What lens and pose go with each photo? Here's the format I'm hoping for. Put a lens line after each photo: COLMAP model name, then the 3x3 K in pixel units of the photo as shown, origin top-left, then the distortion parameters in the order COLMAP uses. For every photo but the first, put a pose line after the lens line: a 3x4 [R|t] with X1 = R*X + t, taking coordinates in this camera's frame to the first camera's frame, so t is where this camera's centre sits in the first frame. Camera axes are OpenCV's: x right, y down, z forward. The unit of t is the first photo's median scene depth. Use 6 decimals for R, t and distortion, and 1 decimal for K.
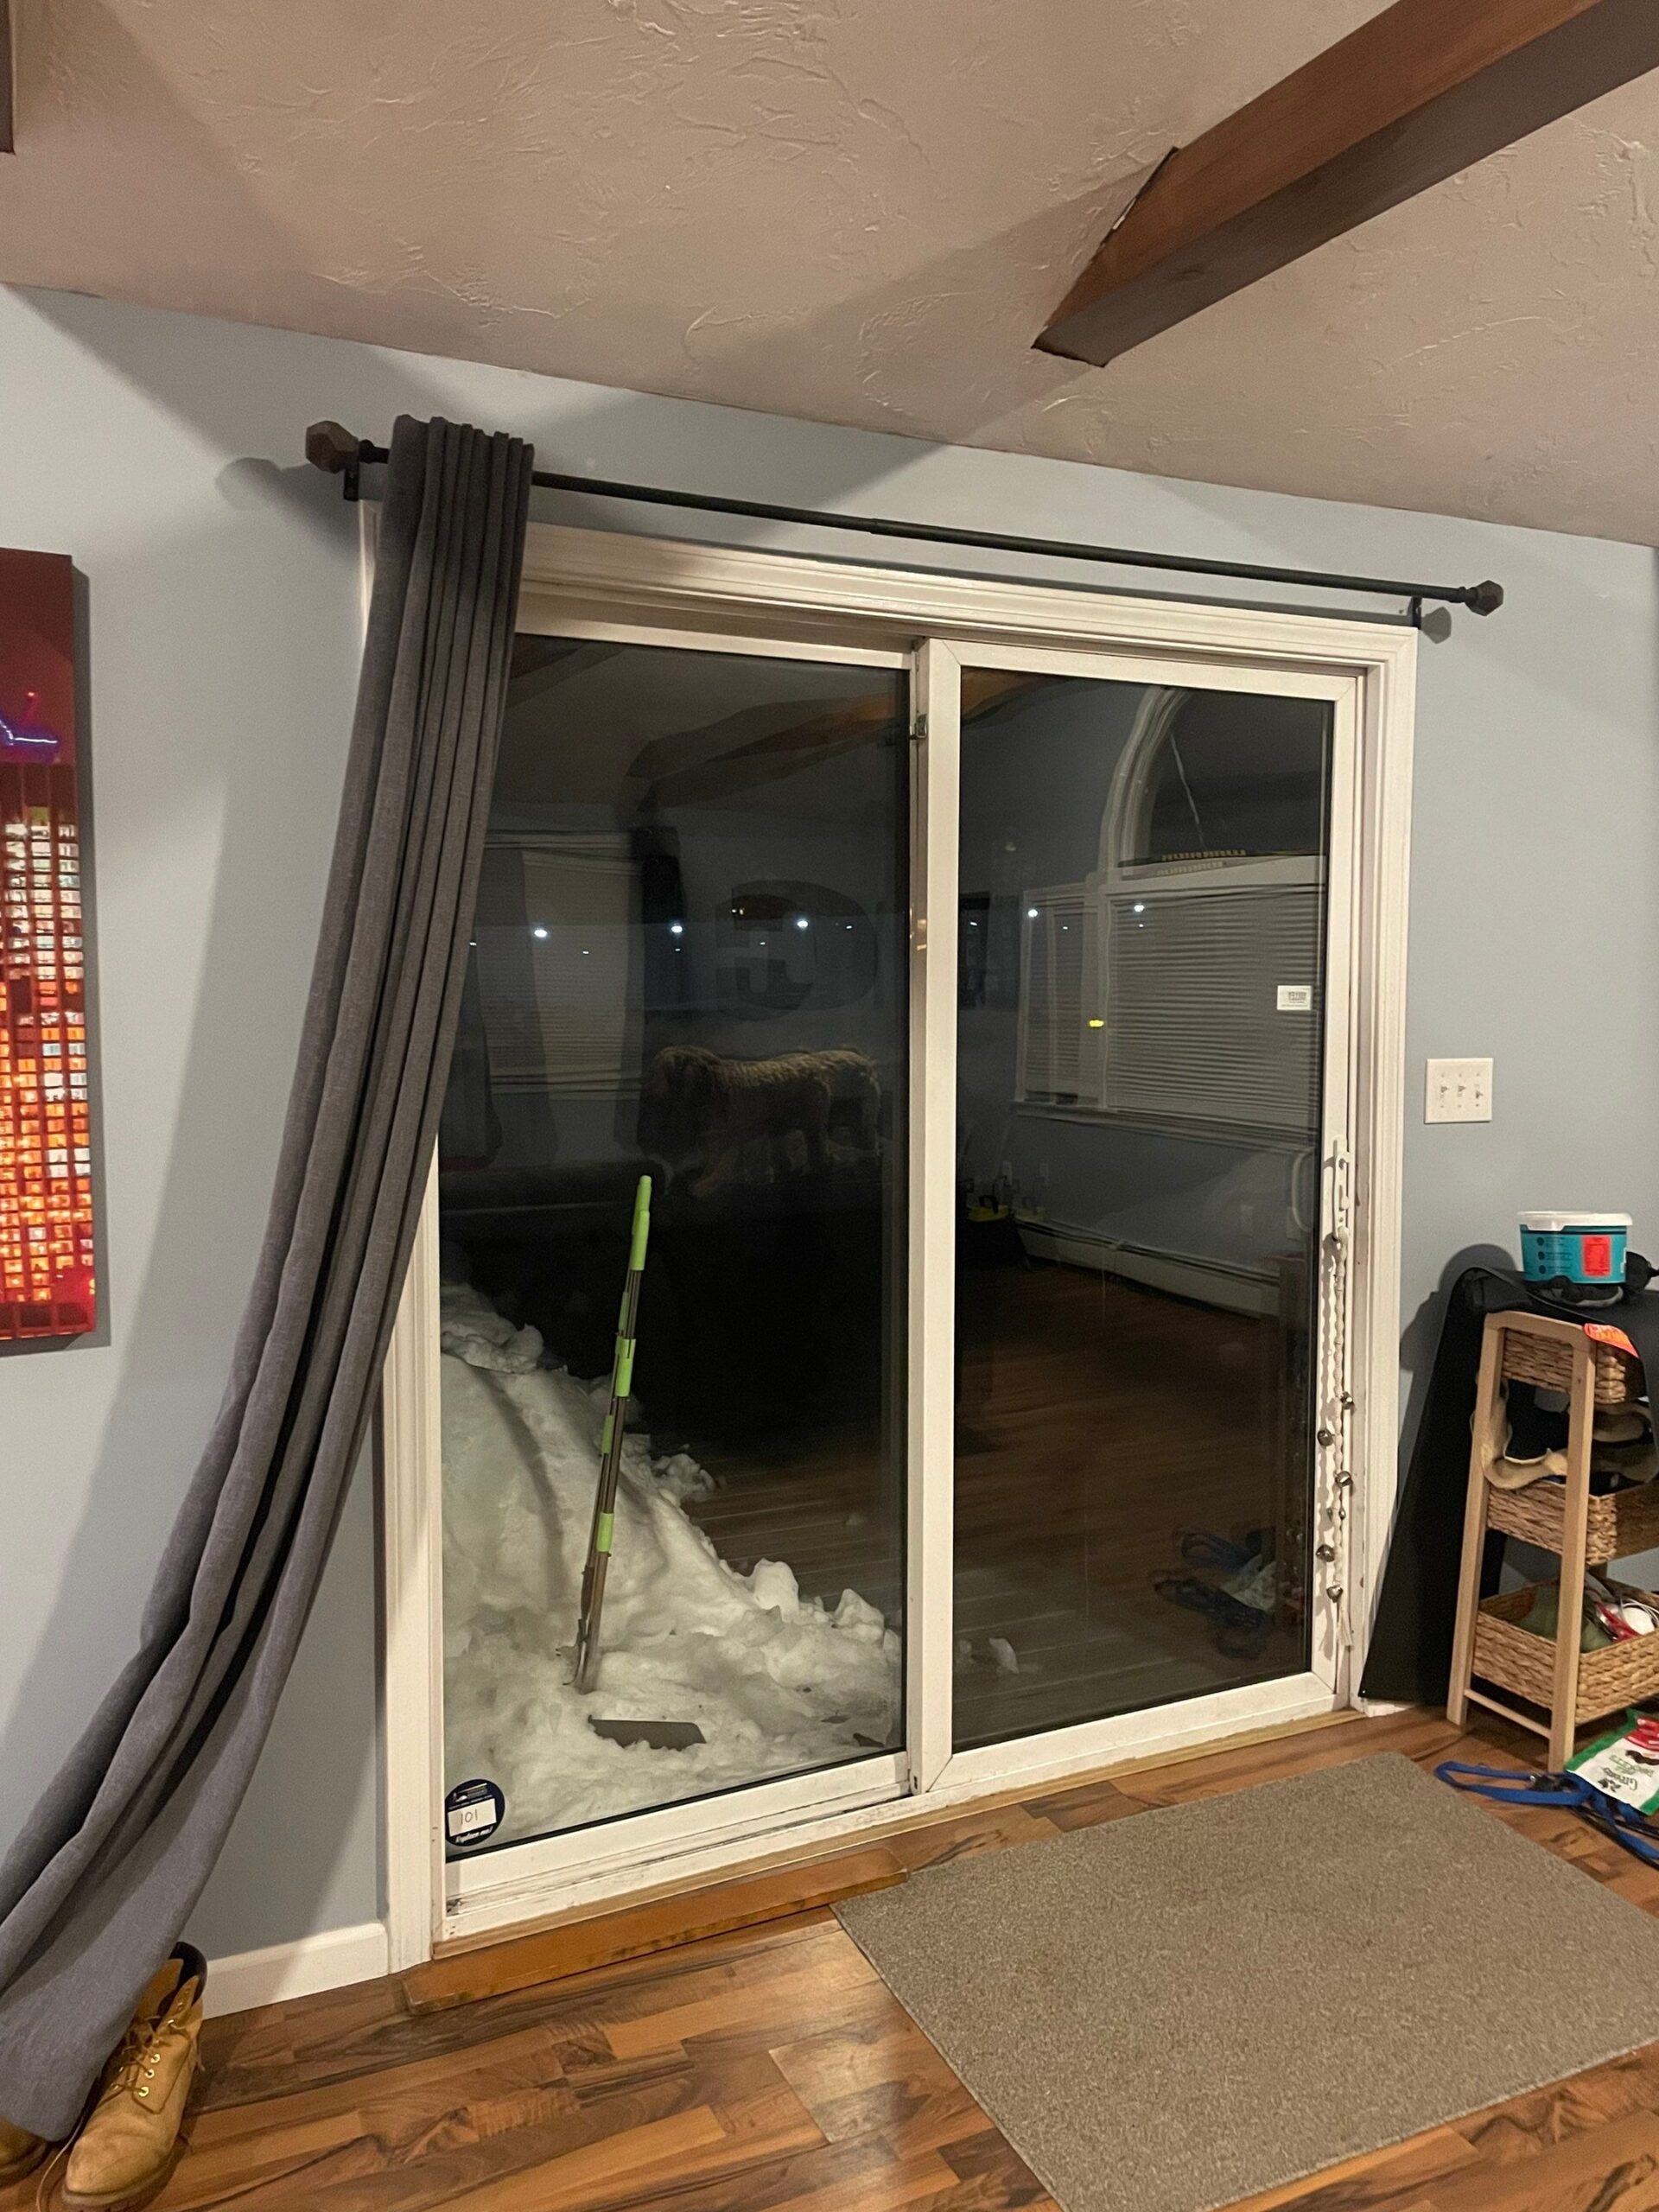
lens RADIAL K [[1663.3, 0, 838.5], [0, 1663.3, 1052.5], [0, 0, 1]] dist [0.084760, -0.088470]
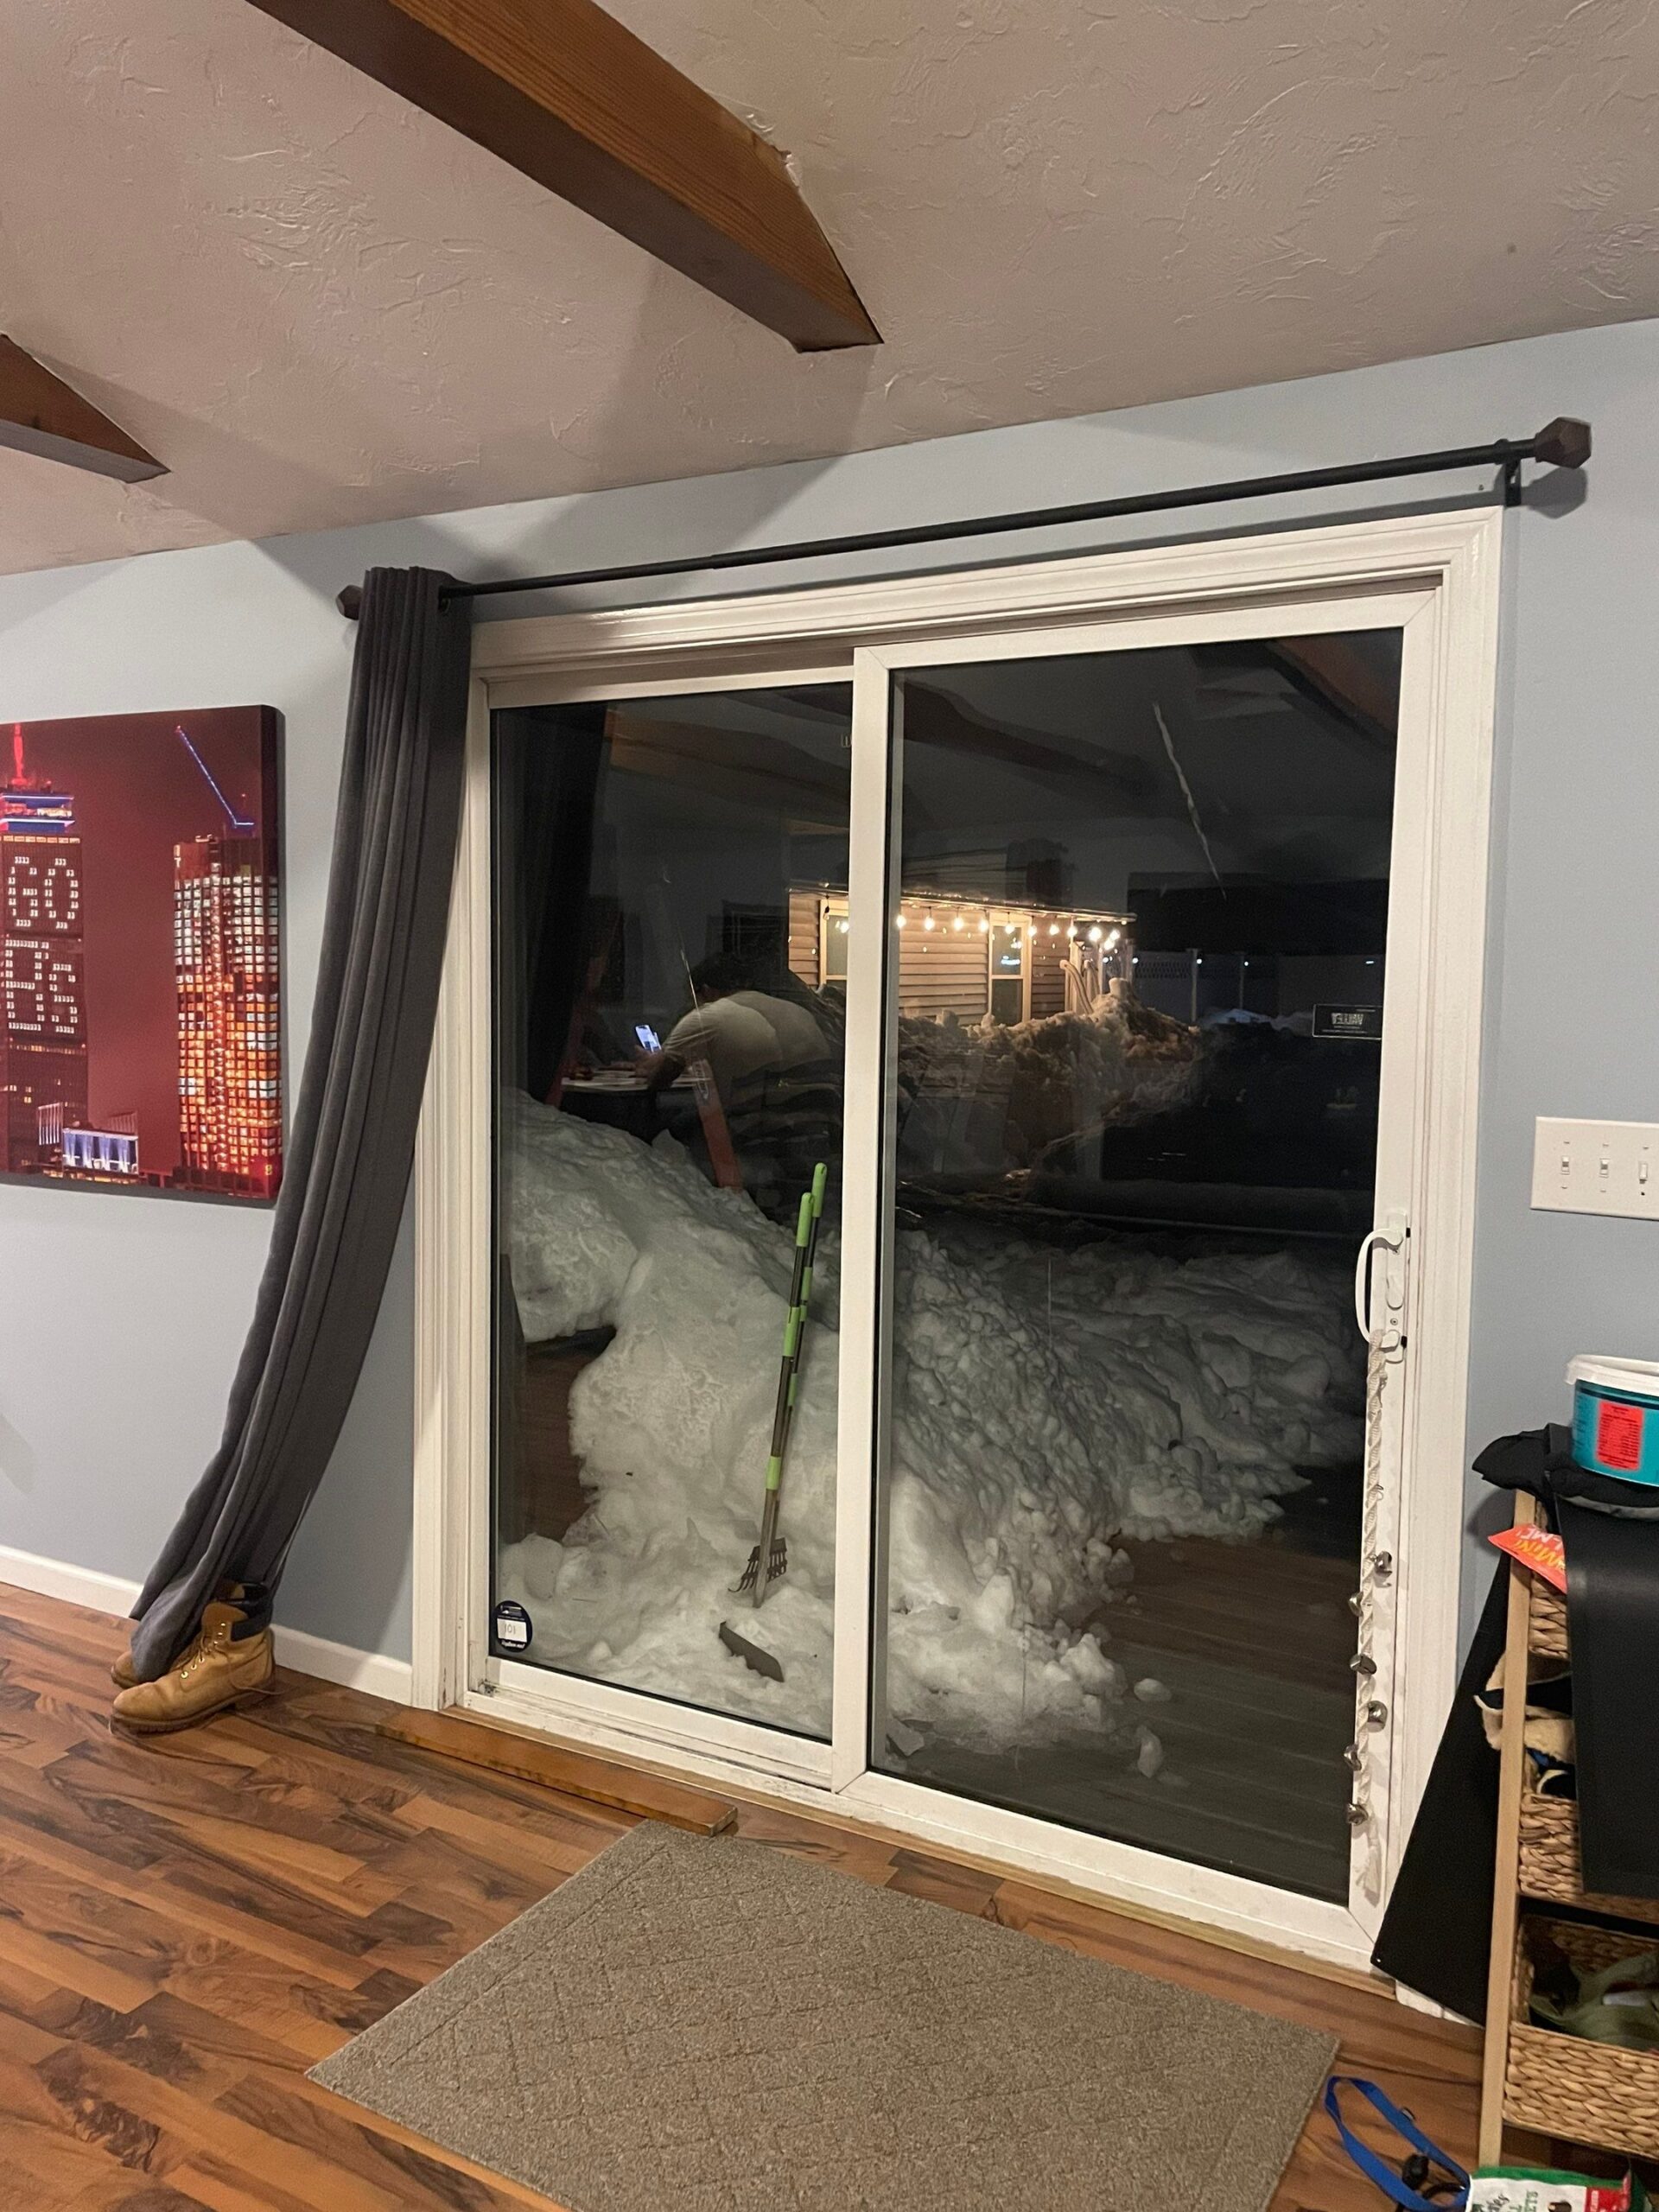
lens RADIAL K [[1663.3, 0, 838.5], [0, 1663.3, 1052.5], [0, 0, 1]] dist [0.084760, -0.088470]
pose [[0.570991, 0.047877, -0.819559, 1.035585], [-0.055766, 0.998254, 0.019464, -0.027213], [0.819060, 0.034590, 0.572664, 0.494799]]
